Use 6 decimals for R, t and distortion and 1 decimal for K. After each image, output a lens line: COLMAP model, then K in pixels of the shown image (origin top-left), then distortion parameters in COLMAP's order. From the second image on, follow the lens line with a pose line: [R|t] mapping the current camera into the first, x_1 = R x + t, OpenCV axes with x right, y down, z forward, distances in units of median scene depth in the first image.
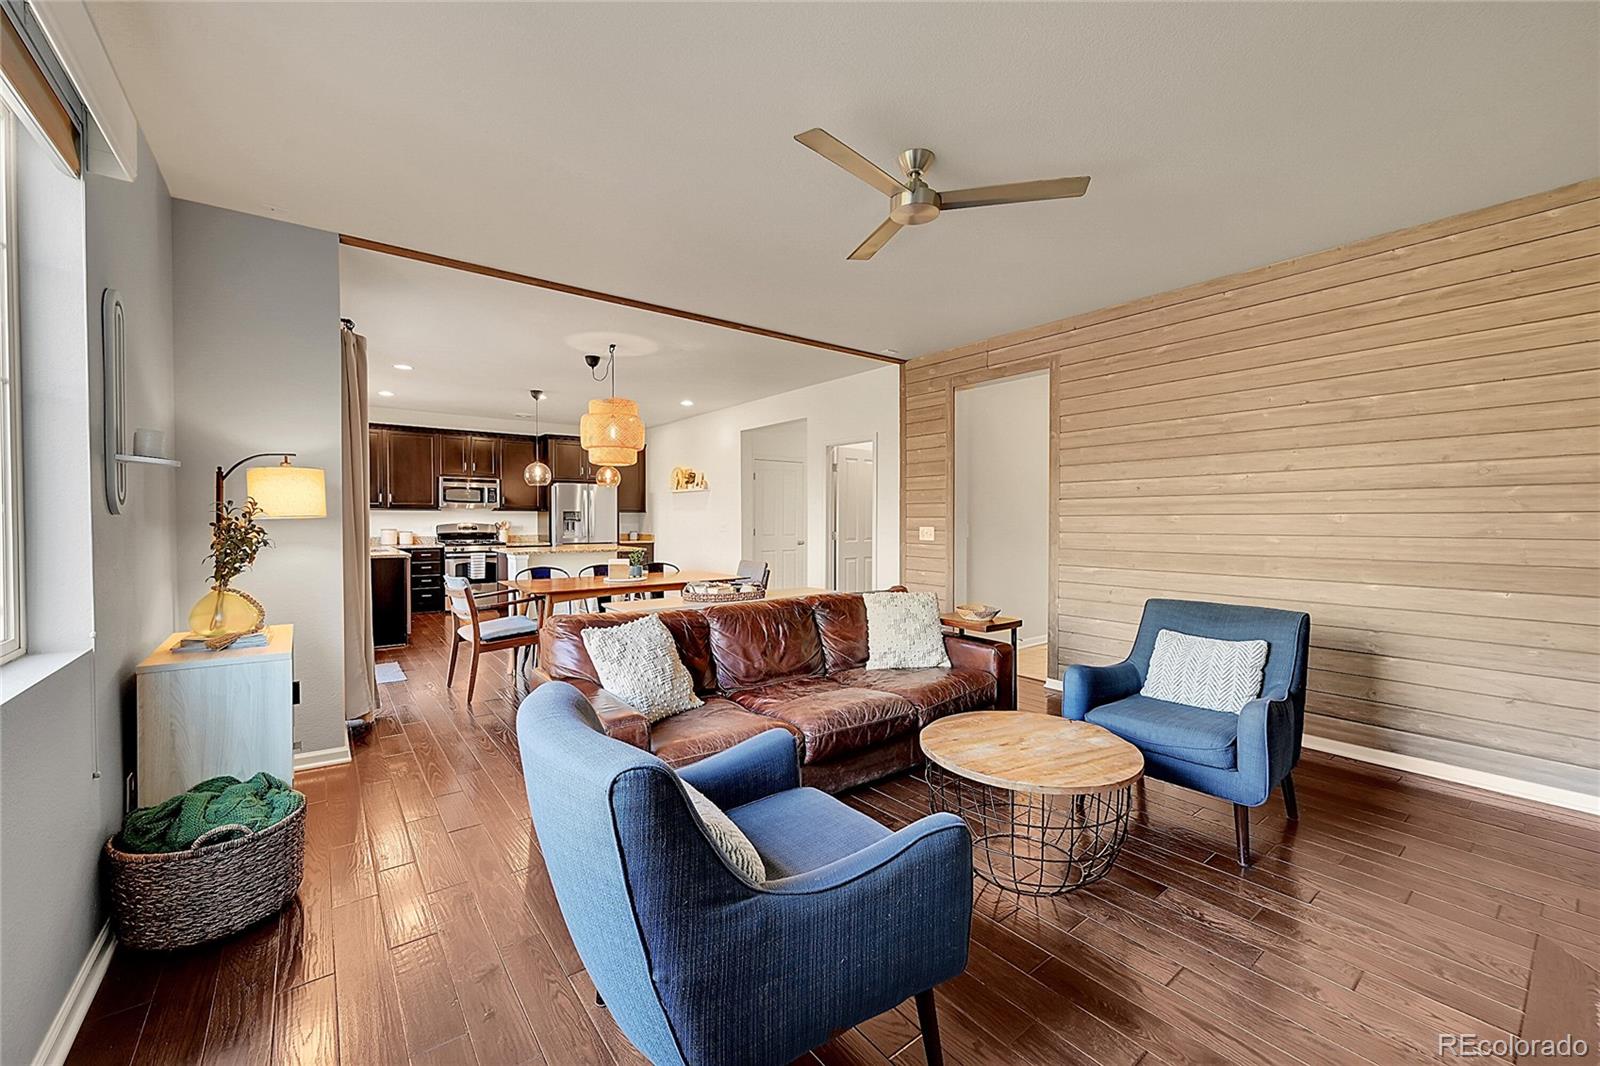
lens RADIAL K [[628.4, 0, 799.1], [0, 628.4, 526.9], [0, 0, 1]] dist [-0.003486, 0.000052]
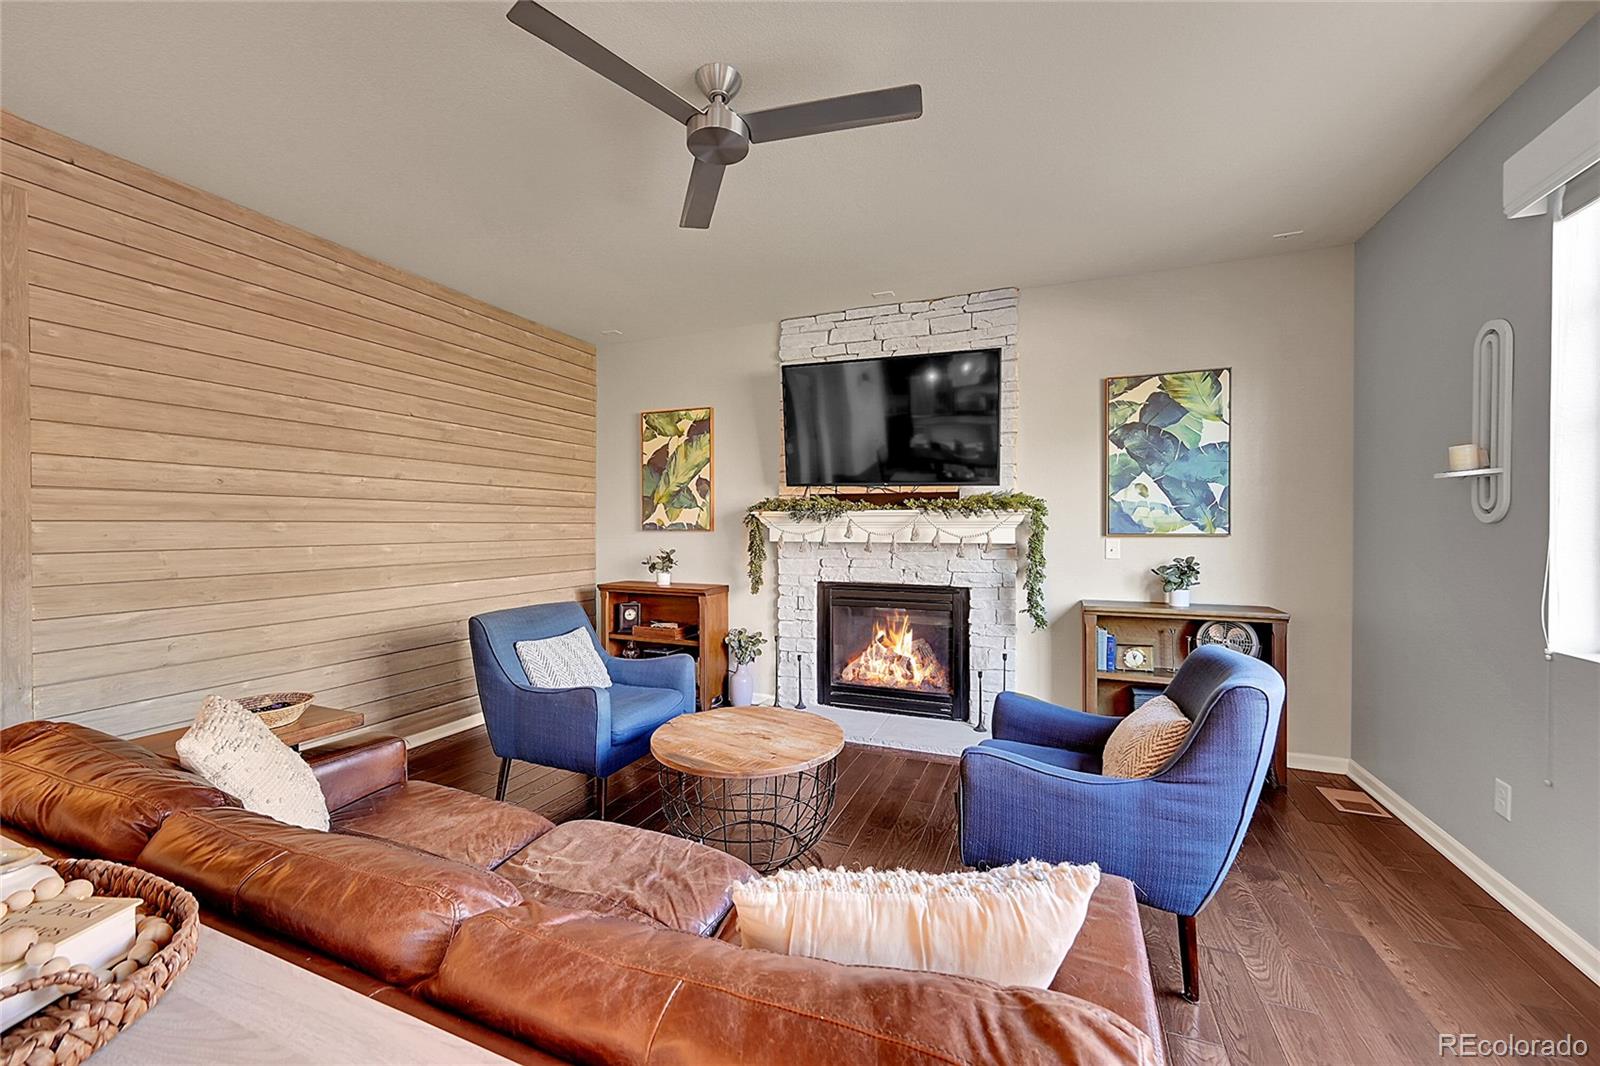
lens RADIAL K [[628.4, 0, 798.0], [0, 628.4, 526.7], [0, 0, 1]] dist [-0.003486, 0.000052]
pose [[-0.501614, 0.000245, 0.865092, -0.388700], [0.009828, 0.999937, 0.005415, -0.012191], [-0.865036, 0.011219, -0.501585, 0.917111]]
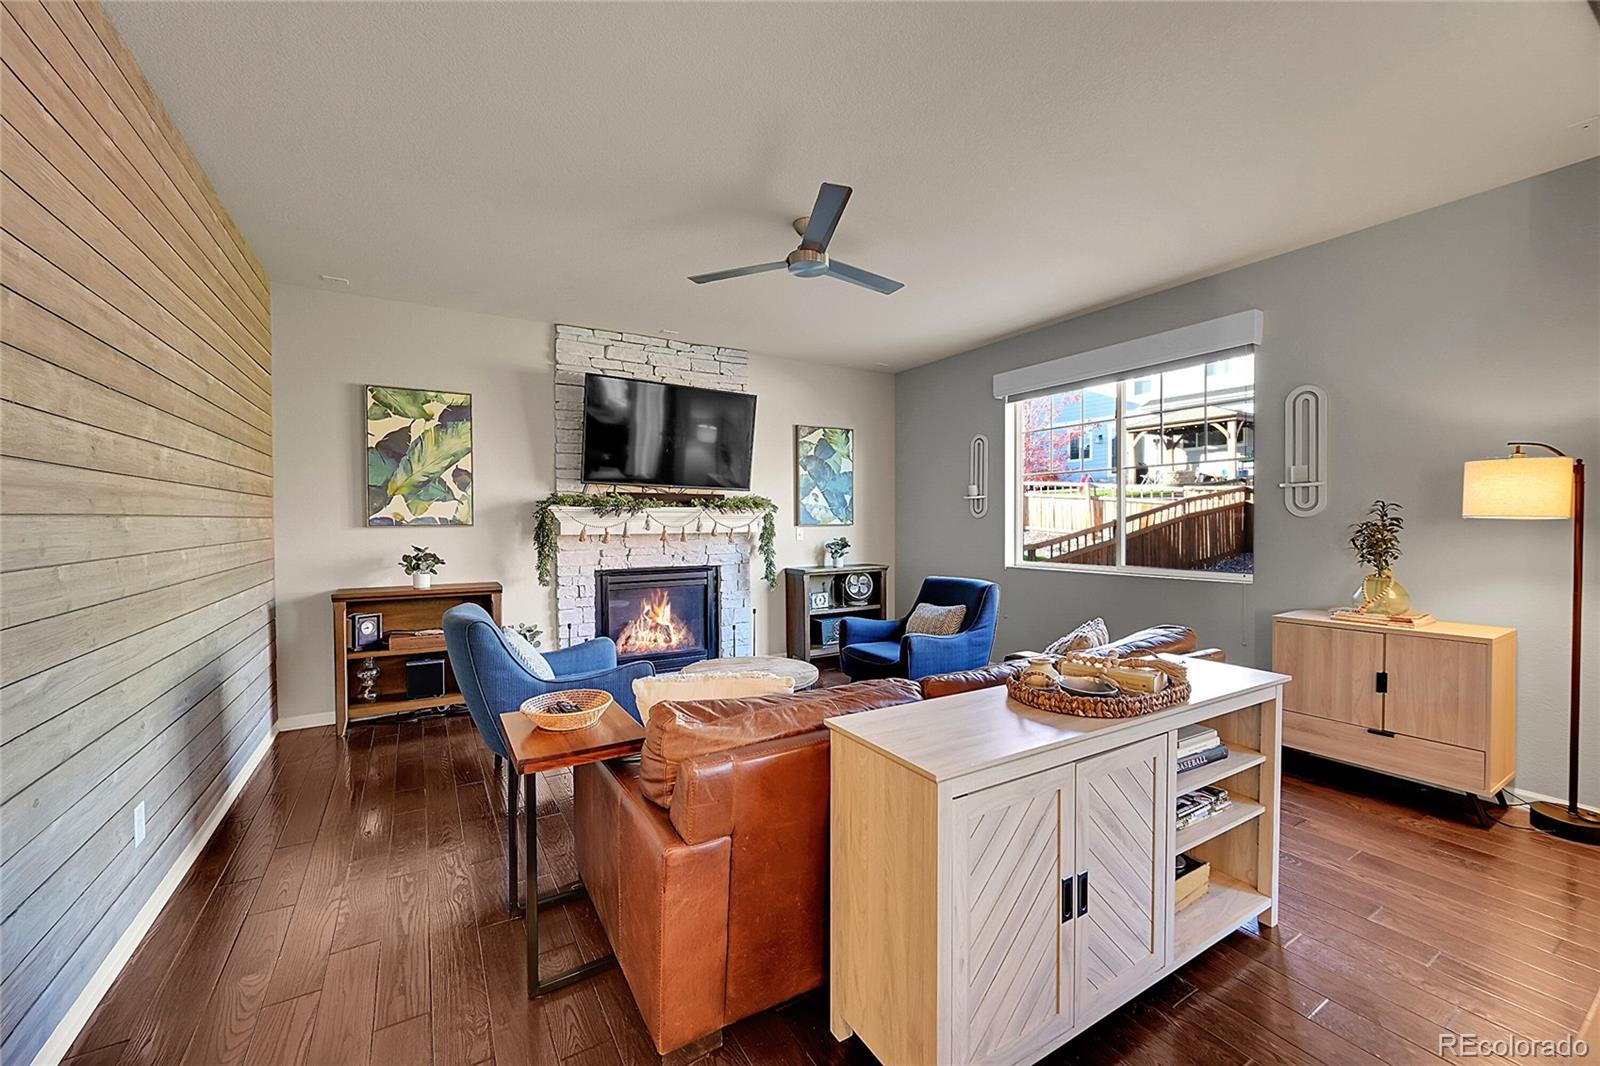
lens RADIAL K [[628.4, 0, 790.3], [0, 628.4, 532.5], [0, 0, 1]] dist [-0.003486, 0.000052]
pose [[-0.992389, 0.000507, 0.123143, -0.136740], [0.004605, 0.999445, 0.032994, -0.018032], [-0.123058, 0.033309, -0.991840, 1.277114]]
